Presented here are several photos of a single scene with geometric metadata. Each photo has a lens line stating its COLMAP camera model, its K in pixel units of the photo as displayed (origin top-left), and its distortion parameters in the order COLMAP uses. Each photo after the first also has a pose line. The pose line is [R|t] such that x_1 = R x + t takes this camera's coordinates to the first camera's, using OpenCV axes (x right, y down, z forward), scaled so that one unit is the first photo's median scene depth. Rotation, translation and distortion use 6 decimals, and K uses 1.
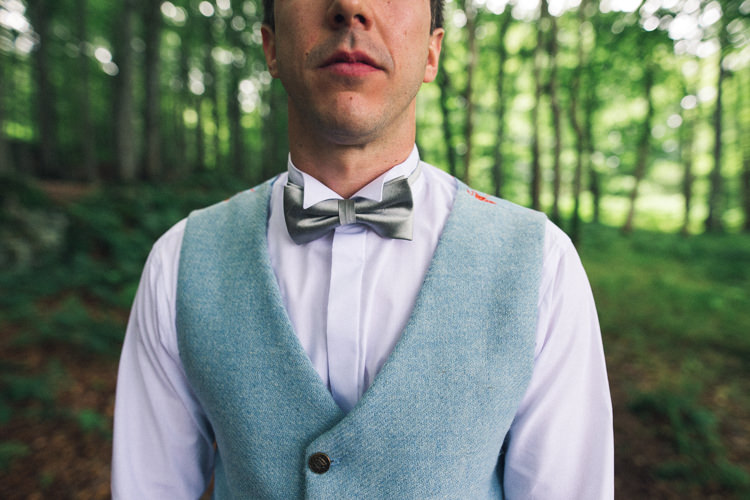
lens RADIAL K [[582.4, 0, 400.2], [0, 582.4, 239.9], [0, 0, 1]] dist [-0.049525, 0.057756]
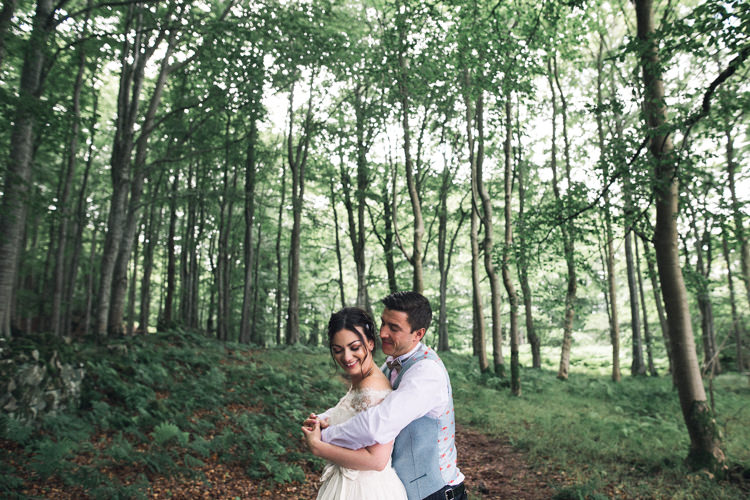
lens RADIAL K [[582.4, 0, 400.2], [0, 582.4, 239.9], [0, 0, 1]] dist [-0.049525, 0.057756]
pose [[0.995185, 0.005415, 0.097863, -0.027328], [0.019515, 0.967532, -0.251994, 0.005898], [-0.096050, 0.252690, 0.962768, -0.108864]]
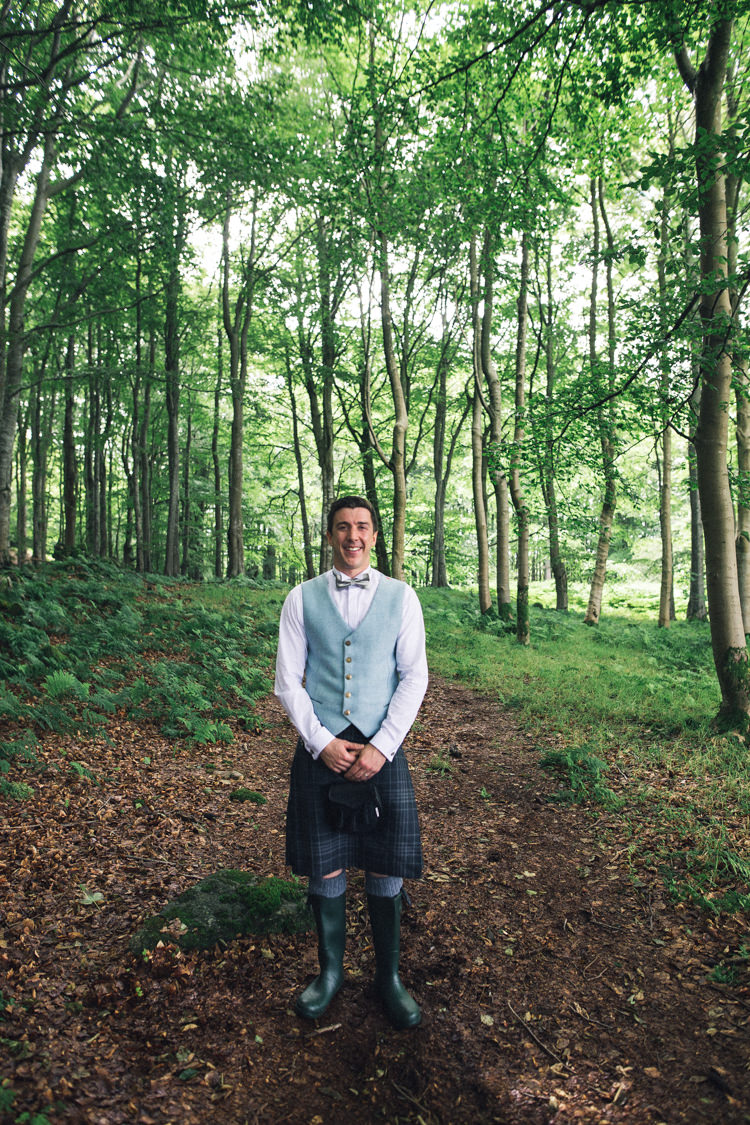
lens RADIAL K [[797.1, 0, 375.0], [0, 797.1, 562.5], [0, 0, 1]] dist [-0.025689, 0.010420]
pose [[0.996657, -0.006470, 0.081447, -0.011191], [0.014447, 0.995107, -0.097740, 0.010291], [-0.080416, 0.098590, 0.991874, -0.128672]]
